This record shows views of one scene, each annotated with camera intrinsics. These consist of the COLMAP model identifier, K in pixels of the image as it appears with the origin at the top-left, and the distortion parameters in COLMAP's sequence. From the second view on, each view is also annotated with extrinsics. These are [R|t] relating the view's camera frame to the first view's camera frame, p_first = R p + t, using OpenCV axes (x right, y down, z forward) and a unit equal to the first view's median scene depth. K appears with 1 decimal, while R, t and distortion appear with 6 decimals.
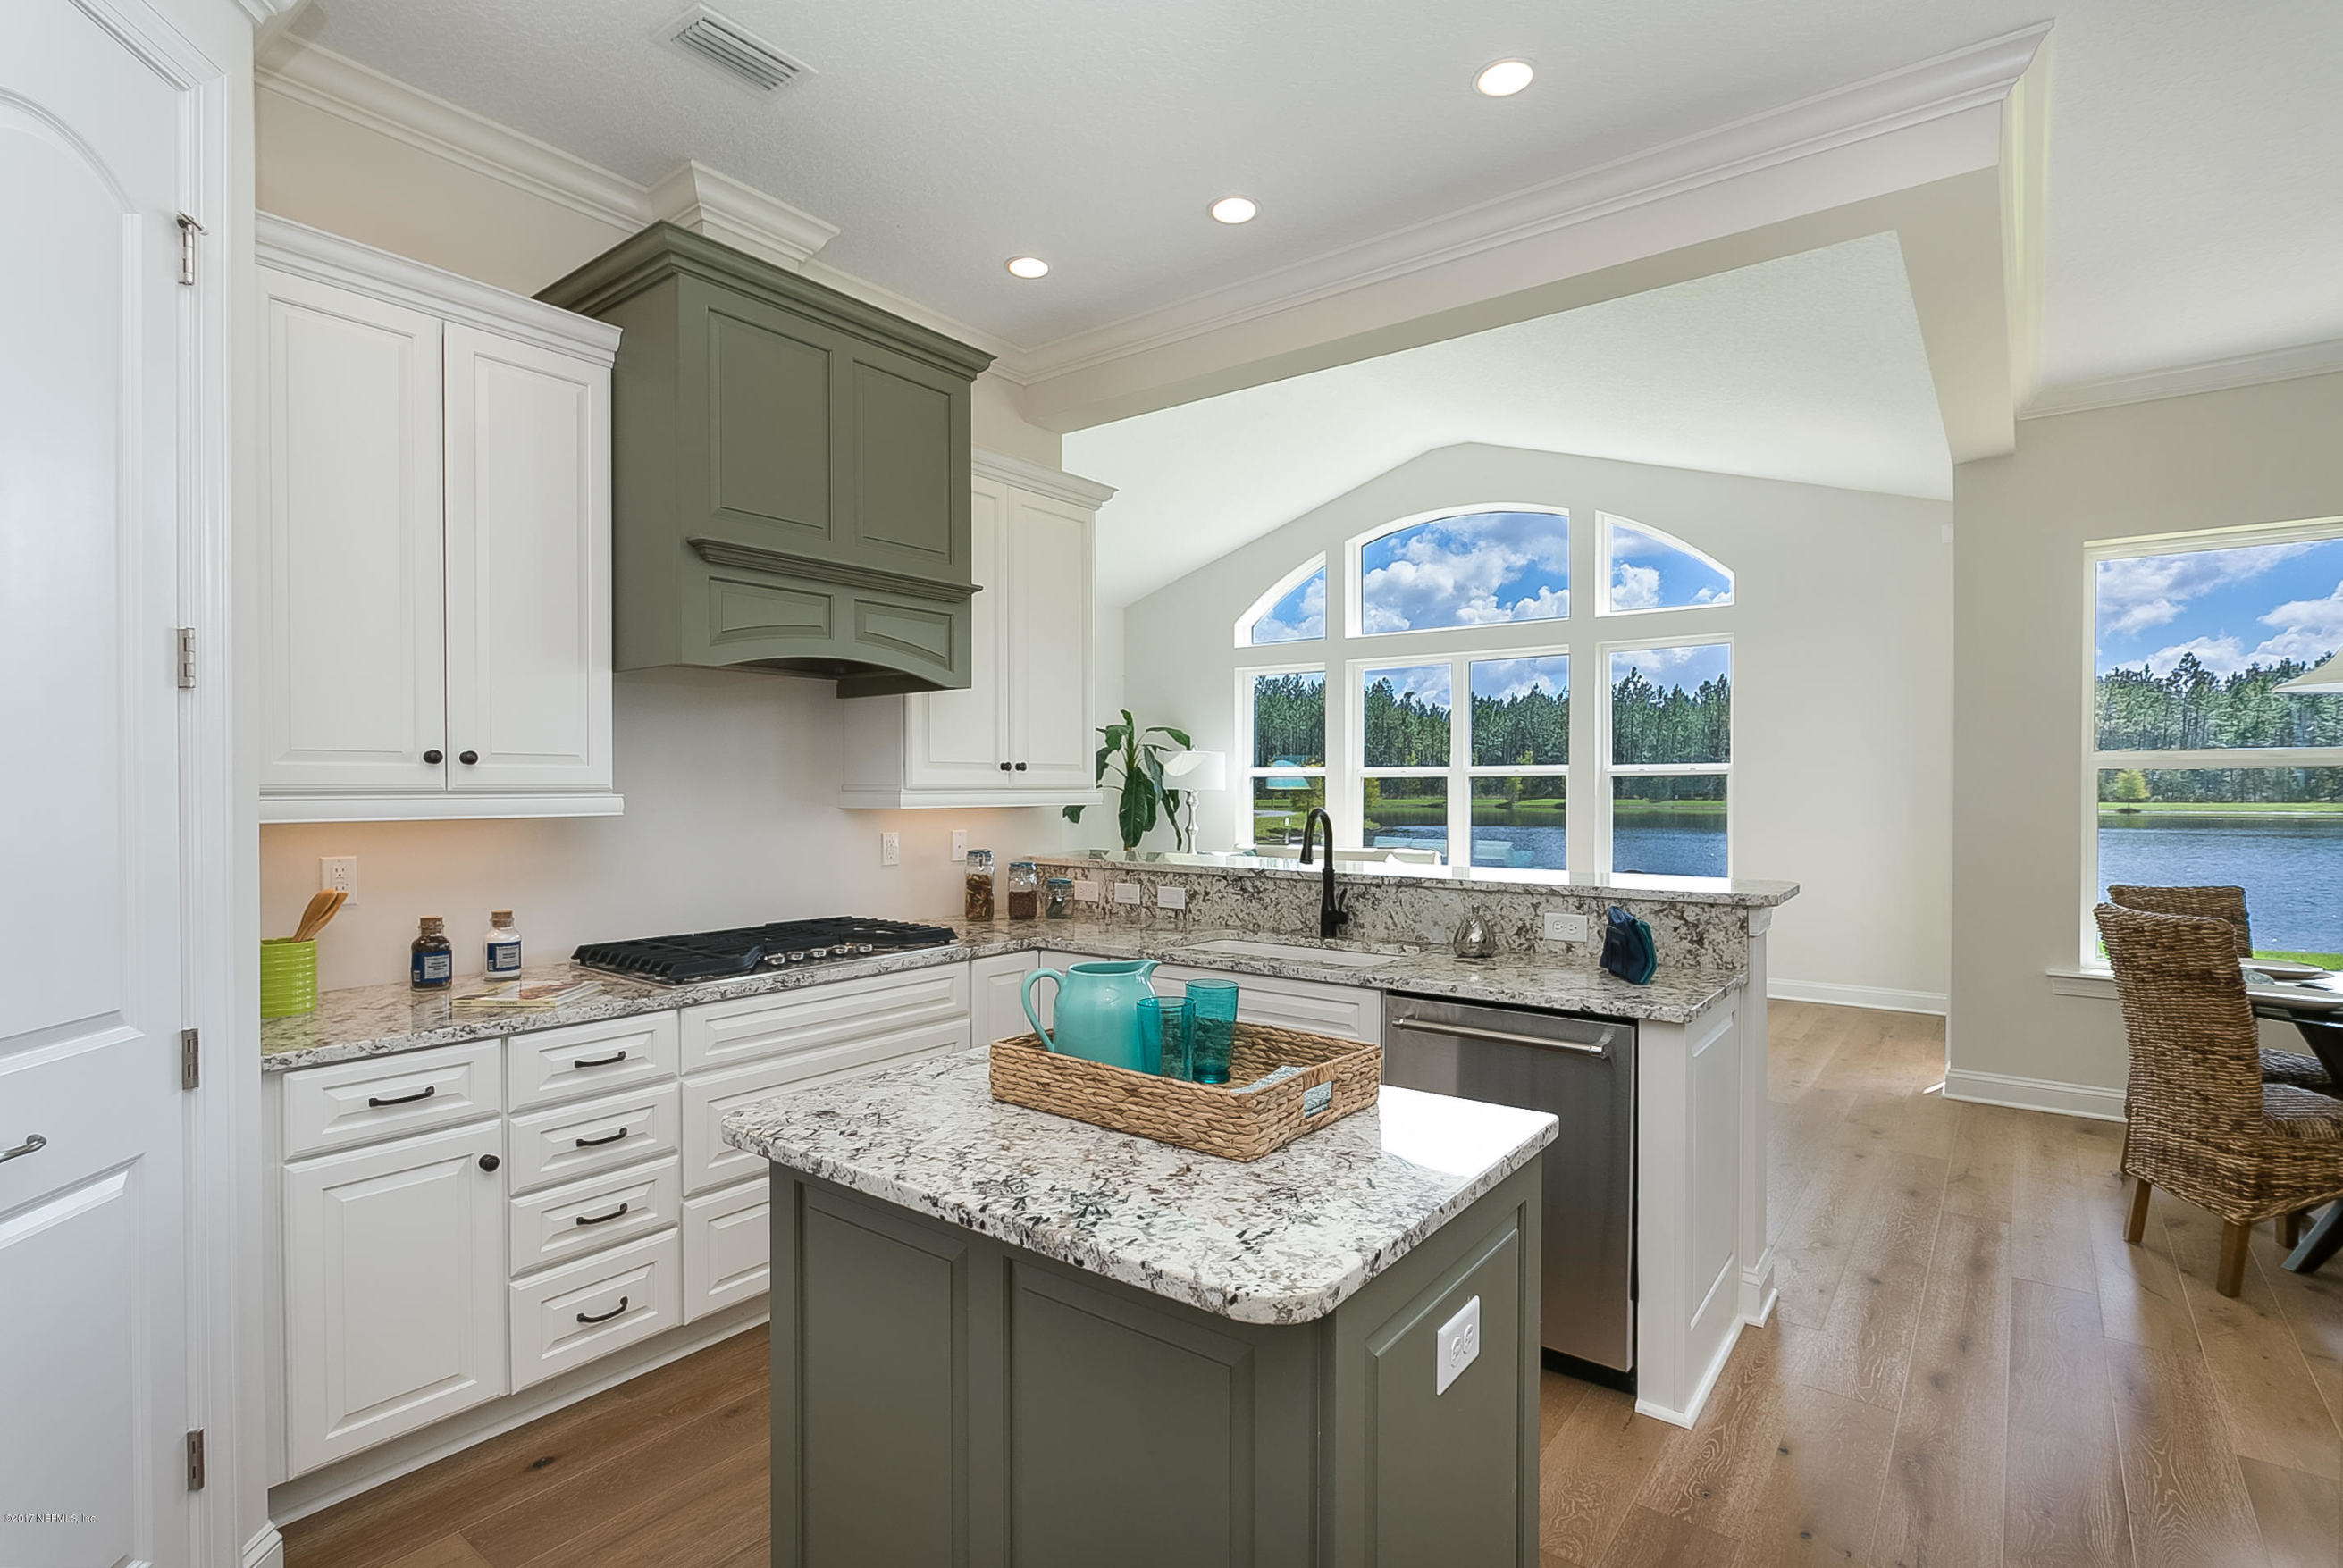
lens RADIAL K [[1116.9, 0, 1165.9], [0, 1116.9, 785.7], [0, 0, 1]] dist [-0.013373, -0.000942]
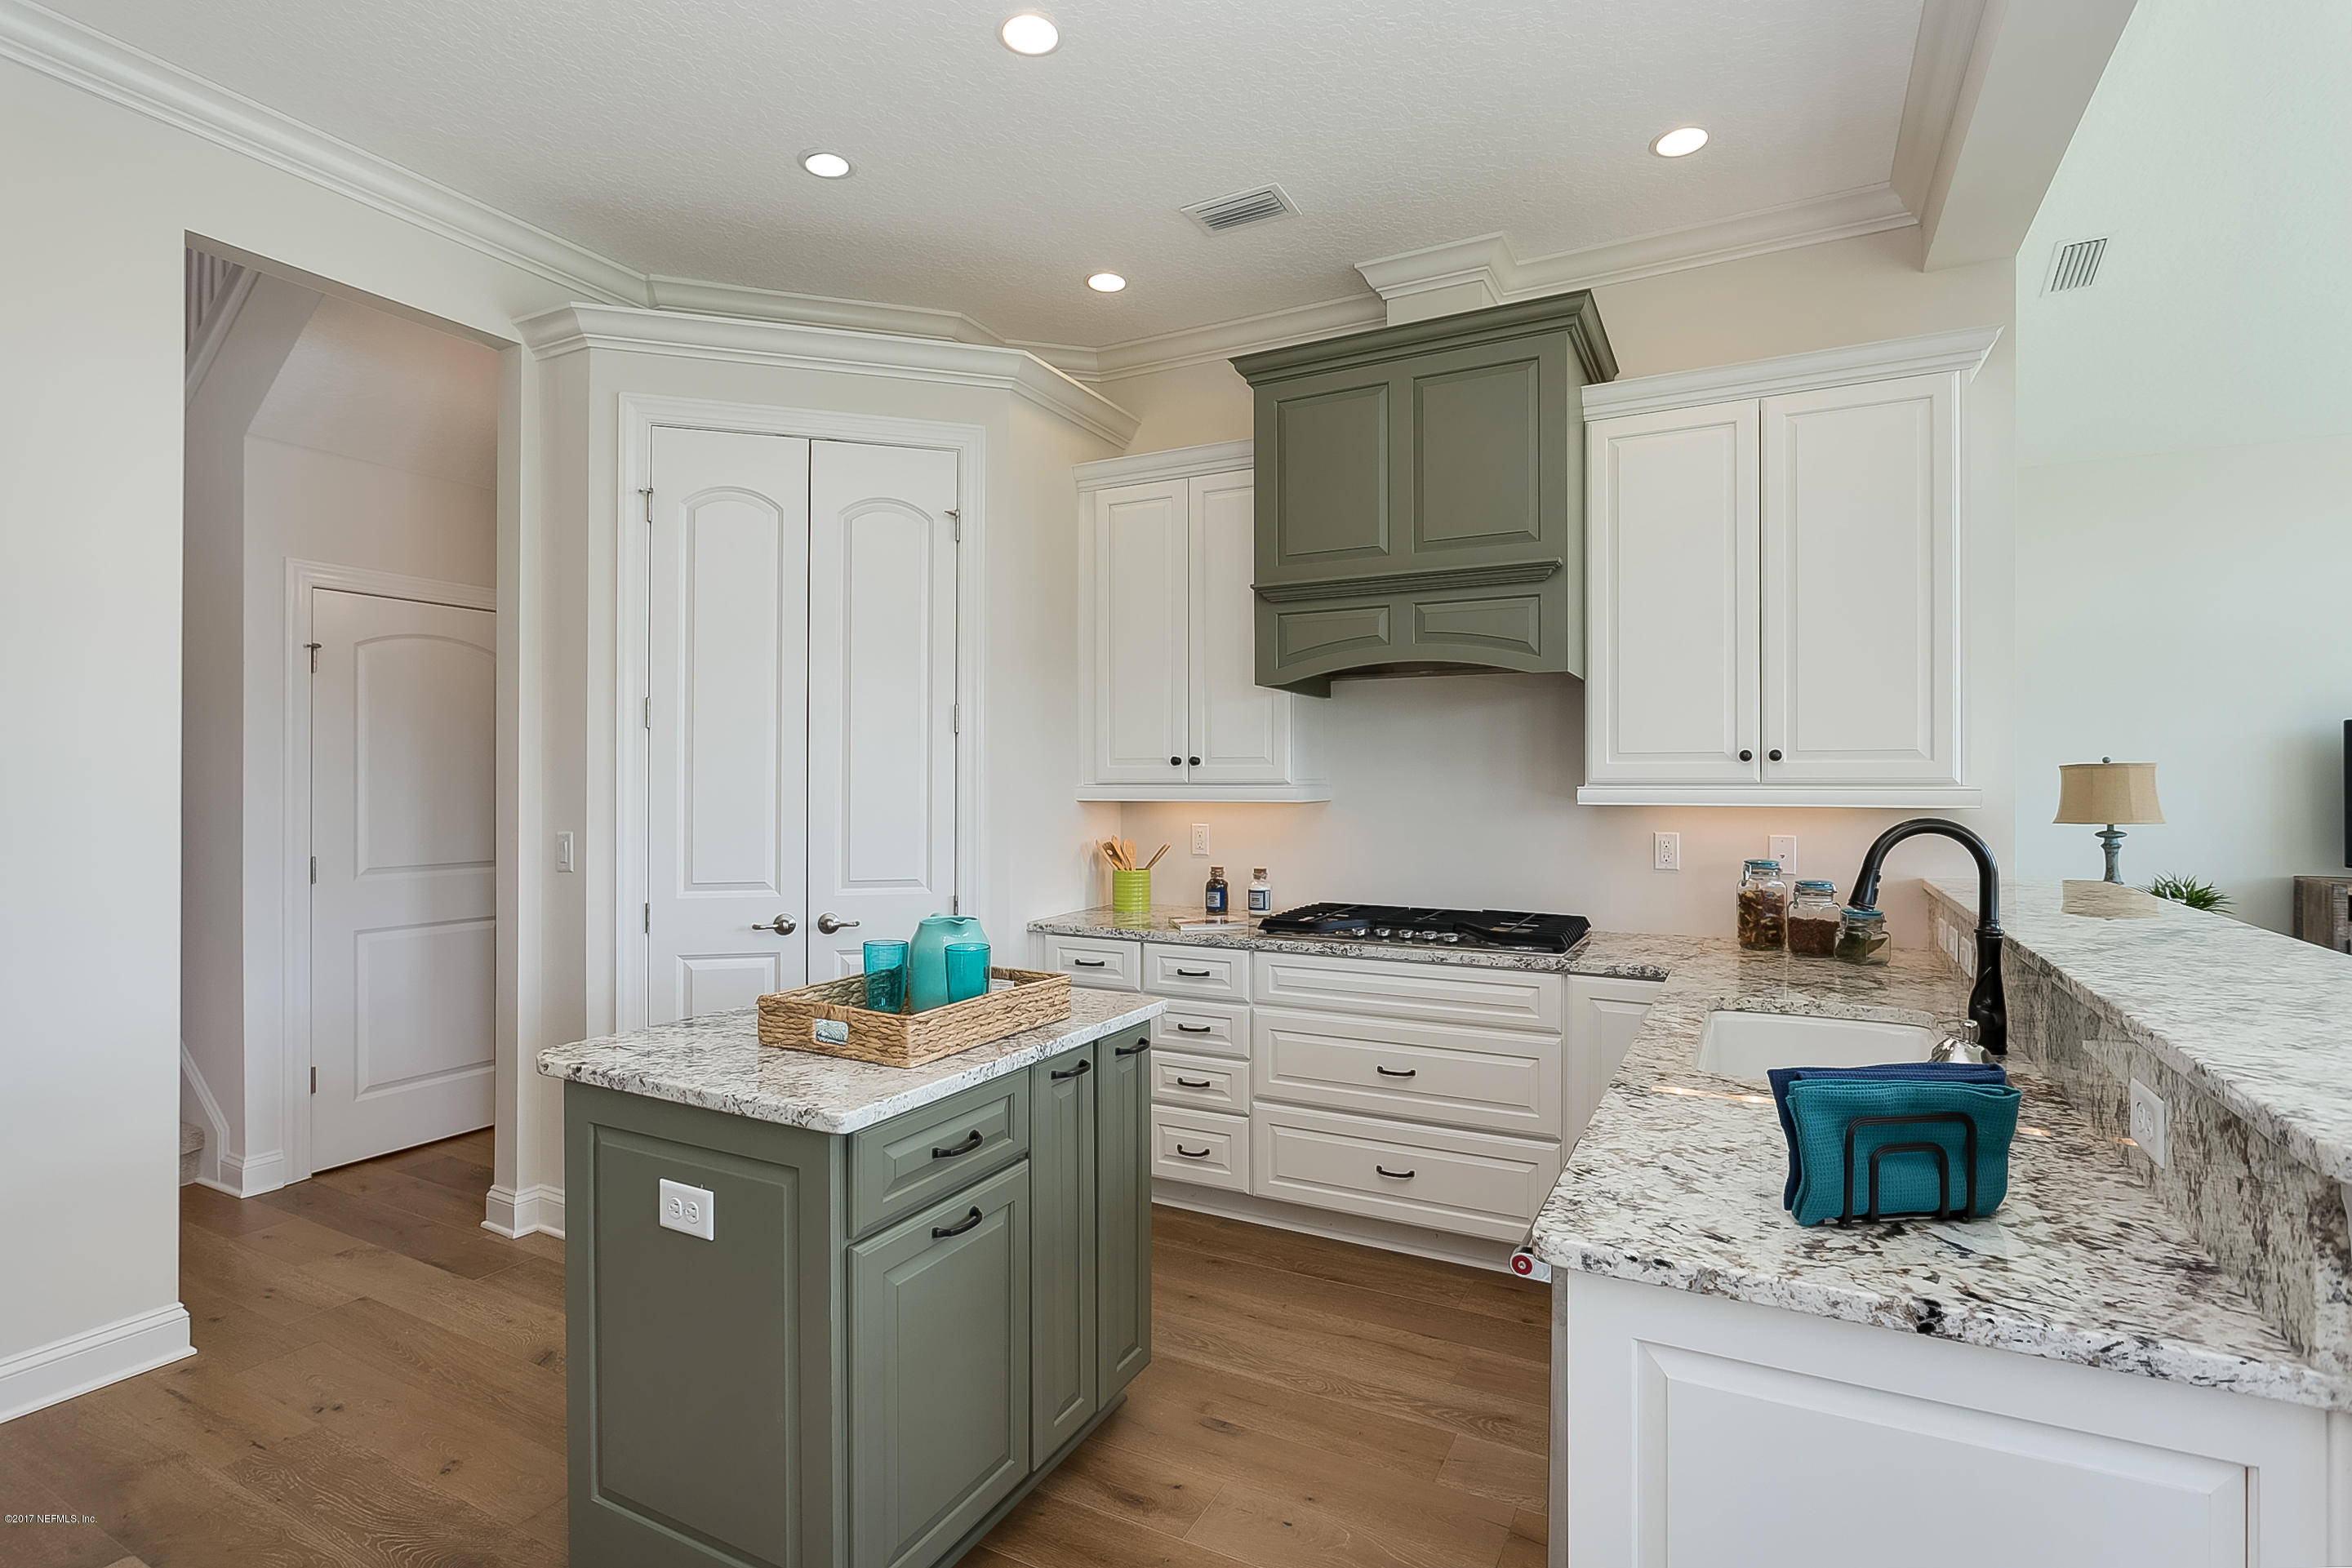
lens RADIAL K [[1121.2, 0, 1173.1], [0, 1121.2, 774.2], [0, 0, 1]] dist [-0.013373, -0.000942]
pose [[0.170474, -0.005186, -0.985349, 0.807576], [-0.001314, 0.999984, -0.005491, 0.000970], [0.985361, 0.002231, 0.170464, 0.657595]]
